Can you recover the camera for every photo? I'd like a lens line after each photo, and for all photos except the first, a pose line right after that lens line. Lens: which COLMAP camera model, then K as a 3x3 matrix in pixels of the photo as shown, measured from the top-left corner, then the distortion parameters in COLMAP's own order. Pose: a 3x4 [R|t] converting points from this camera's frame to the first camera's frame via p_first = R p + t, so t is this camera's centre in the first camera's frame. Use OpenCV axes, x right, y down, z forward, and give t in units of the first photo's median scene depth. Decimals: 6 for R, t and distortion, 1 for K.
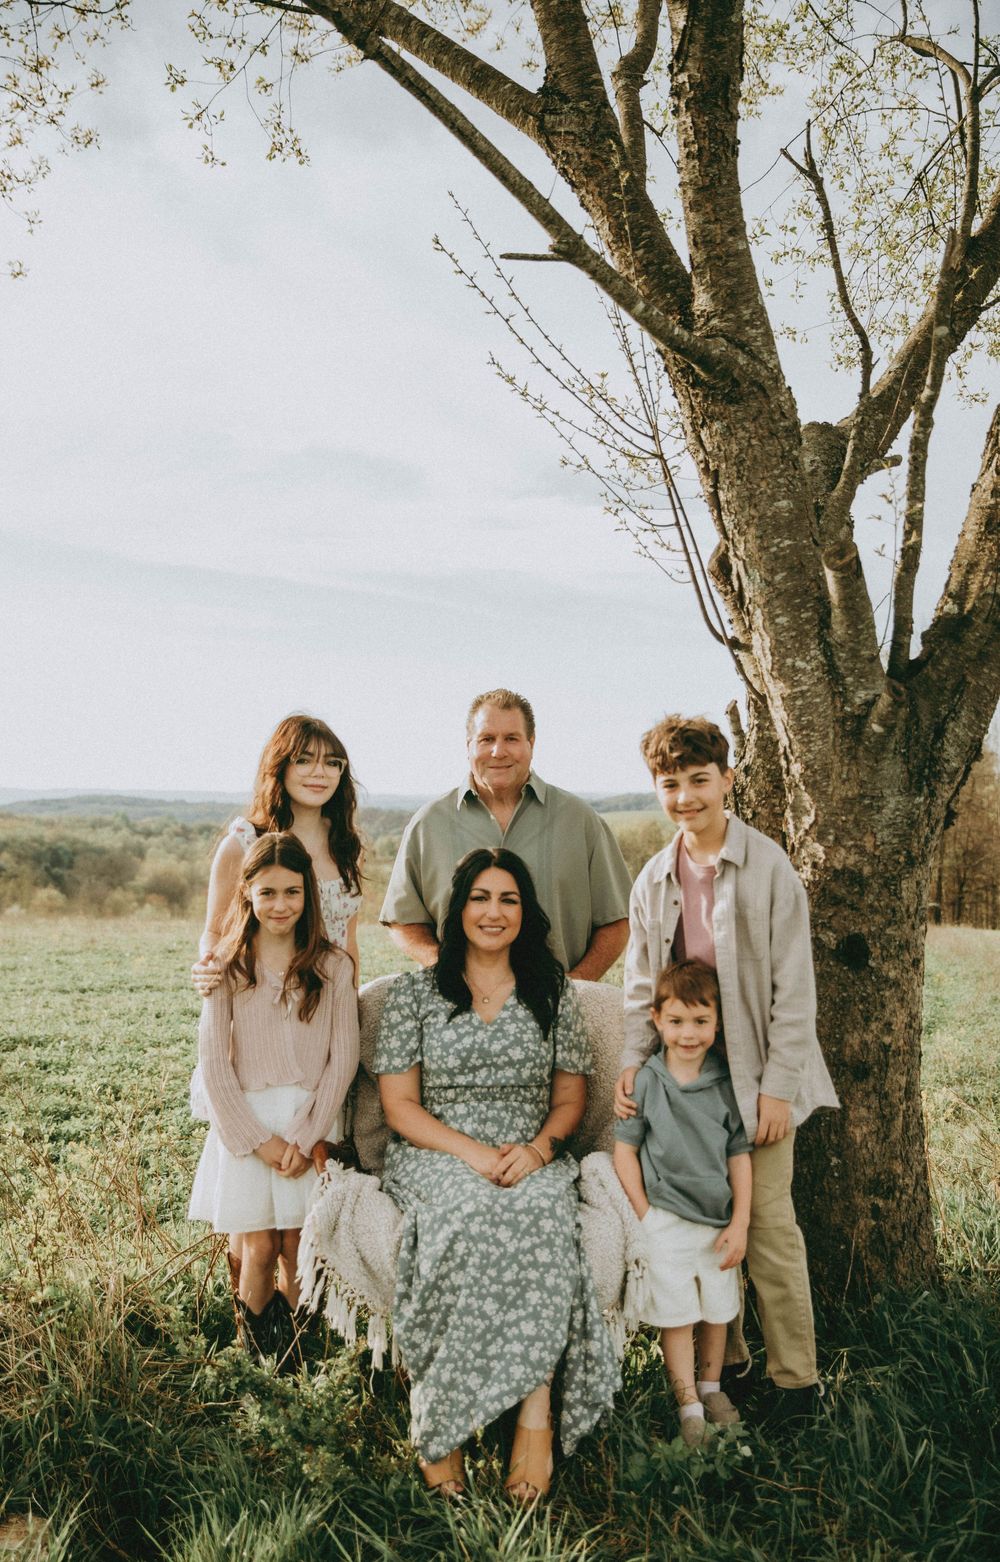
lens RADIAL K [[1644.2, 0, 447.5], [0, 1644.2, 841.3], [0, 0, 1]] dist [0.004819, 0.017482]
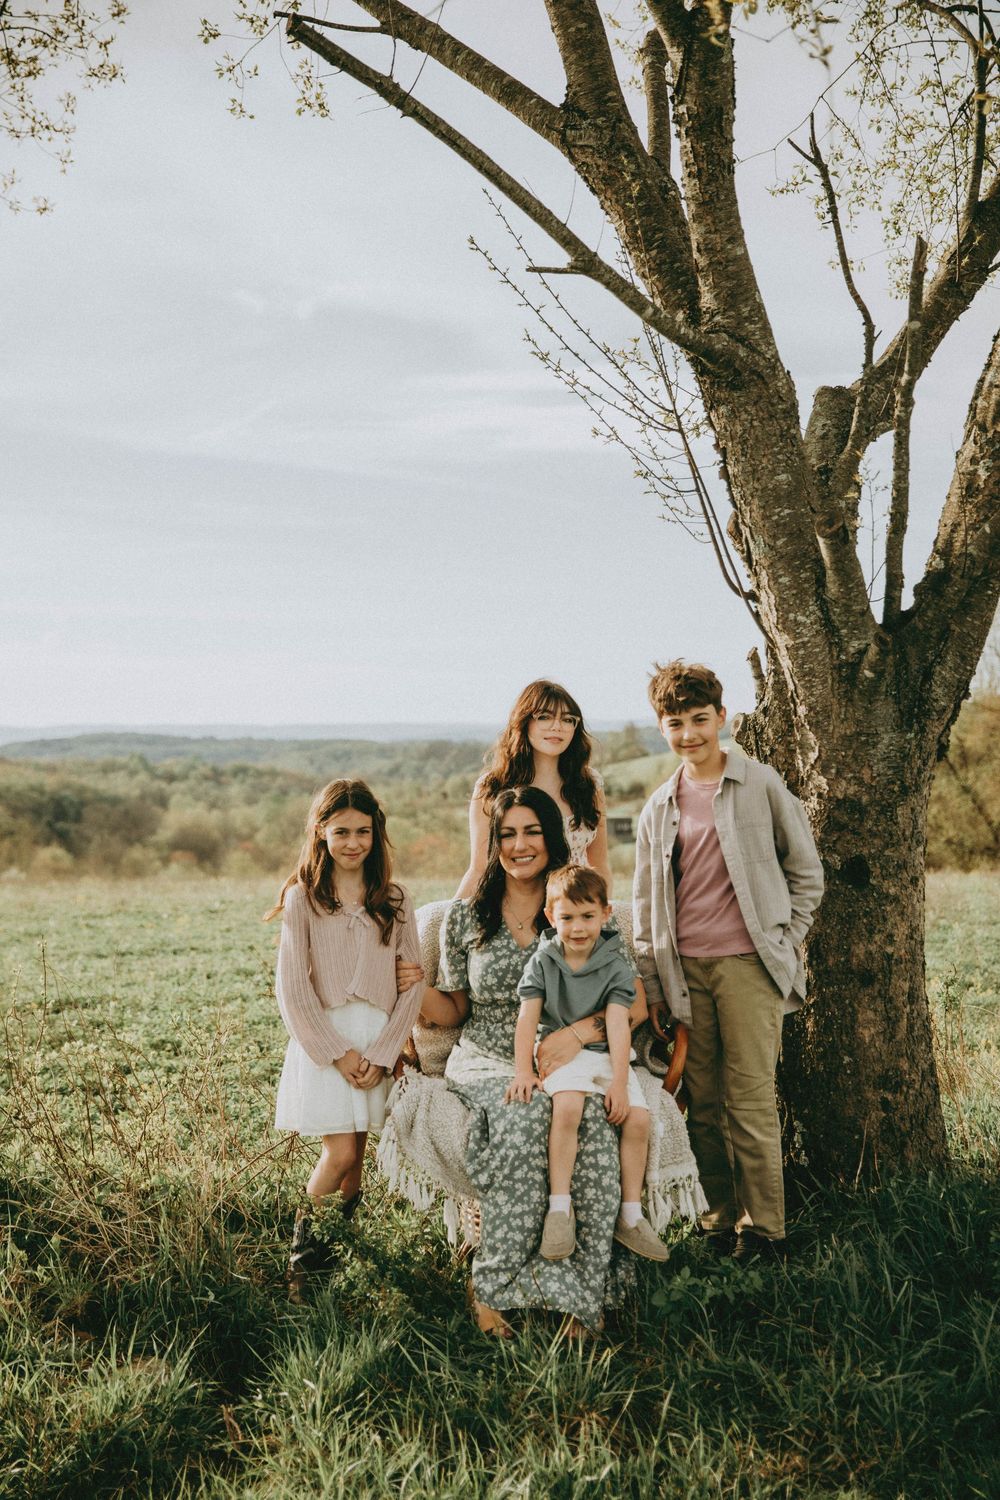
lens RADIAL K [[1987.3, 0, 500.0], [0, 1987.3, 750.0], [0, 0, 1]] dist [0.107904, 0.013068]
pose [[0.999573, -0.024378, -0.016108, 0.026963], [0.024143, 0.999601, -0.014638, -0.002036], [0.016458, 0.014243, 0.999763, -0.372257]]
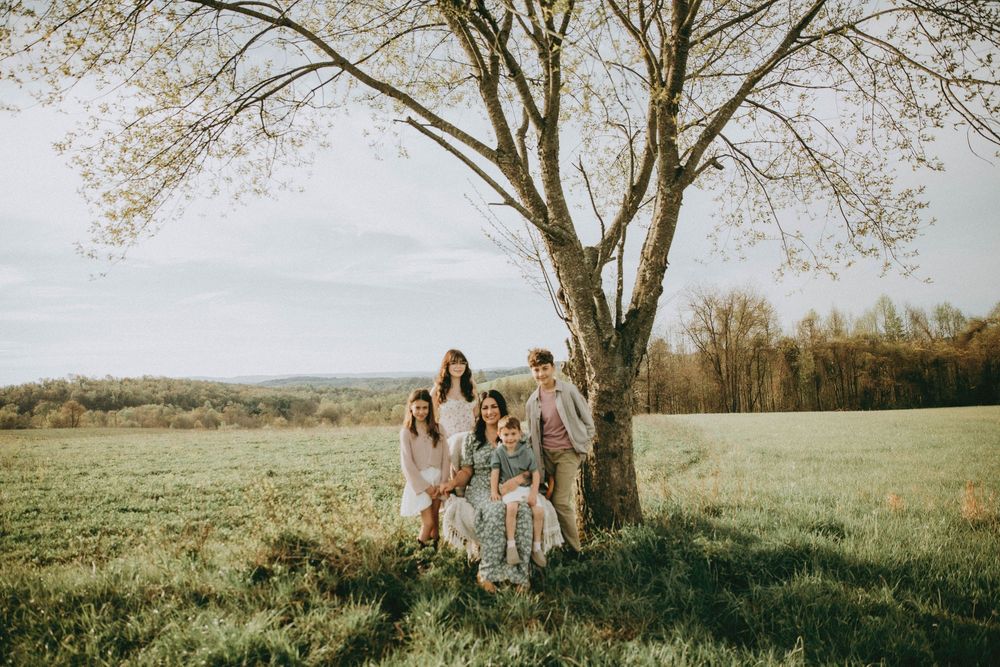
lens RADIAL K [[684.1, 0, 500.0], [0, 684.1, 333.5], [0, 0, 1]] dist [-0.112129, 0.084838]
pose [[0.995933, -0.040818, 0.080320, -0.059272], [0.047160, 0.995781, -0.078710, 0.000741], [-0.076768, 0.082177, 0.993657, -0.287199]]
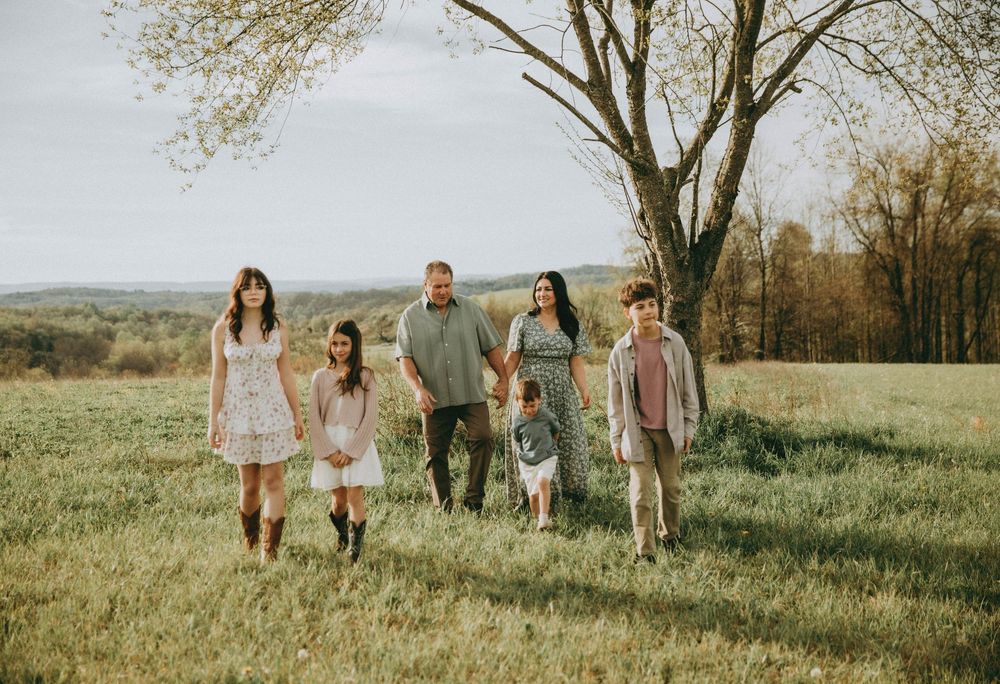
lens RADIAL K [[1350.4, 0, 500.0], [0, 1350.4, 342.0], [0, 0, 1]] dist [0.129212, -0.018594]
pose [[0.994940, -0.034350, 0.094413, -0.442200], [0.032521, 0.999254, 0.020844, 0.029996], [-0.095059, -0.017668, 0.995315, -1.961973]]
